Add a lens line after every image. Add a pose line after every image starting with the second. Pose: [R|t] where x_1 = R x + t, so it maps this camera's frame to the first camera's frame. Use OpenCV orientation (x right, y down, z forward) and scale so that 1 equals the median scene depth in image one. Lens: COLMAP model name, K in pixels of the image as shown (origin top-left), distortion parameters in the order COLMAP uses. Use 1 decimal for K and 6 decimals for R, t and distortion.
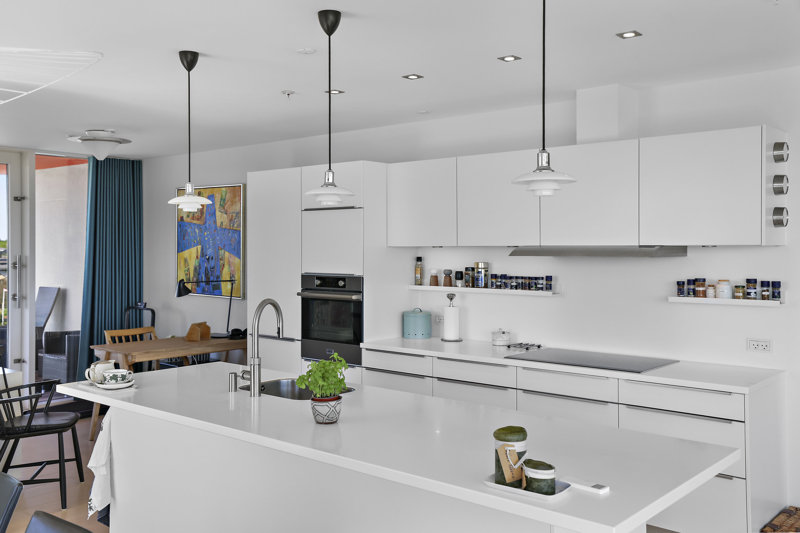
lens RADIAL K [[767.8, 0, 395.8], [0, 767.8, 249.0], [0, 0, 1]] dist [0.059429, 0.008268]
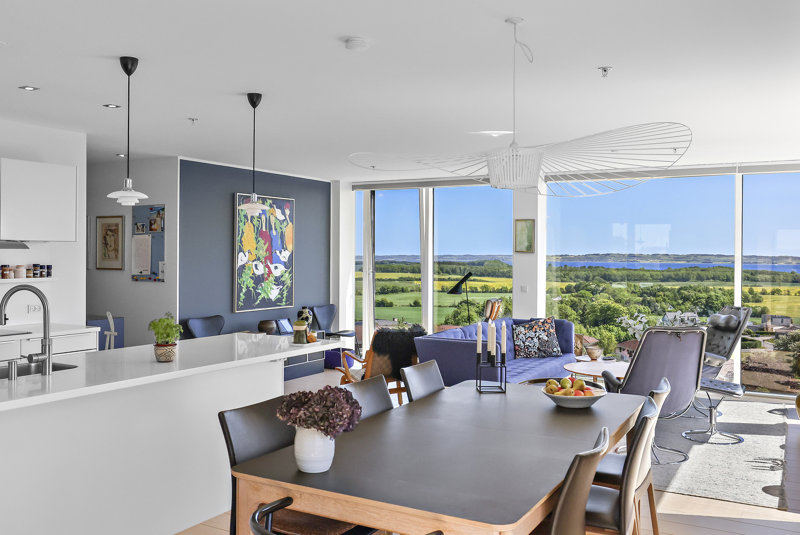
lens RADIAL K [[716.6, 0, 400.0], [0, 716.6, 267.5], [0, 0, 1]] dist [-0.057427, 0.118504]
pose [[-0.195349, -0.019925, 0.980531, -0.835510], [-0.005919, 0.999799, 0.019137, 0.012620], [-0.980716, -0.002065, -0.195428, 0.482954]]
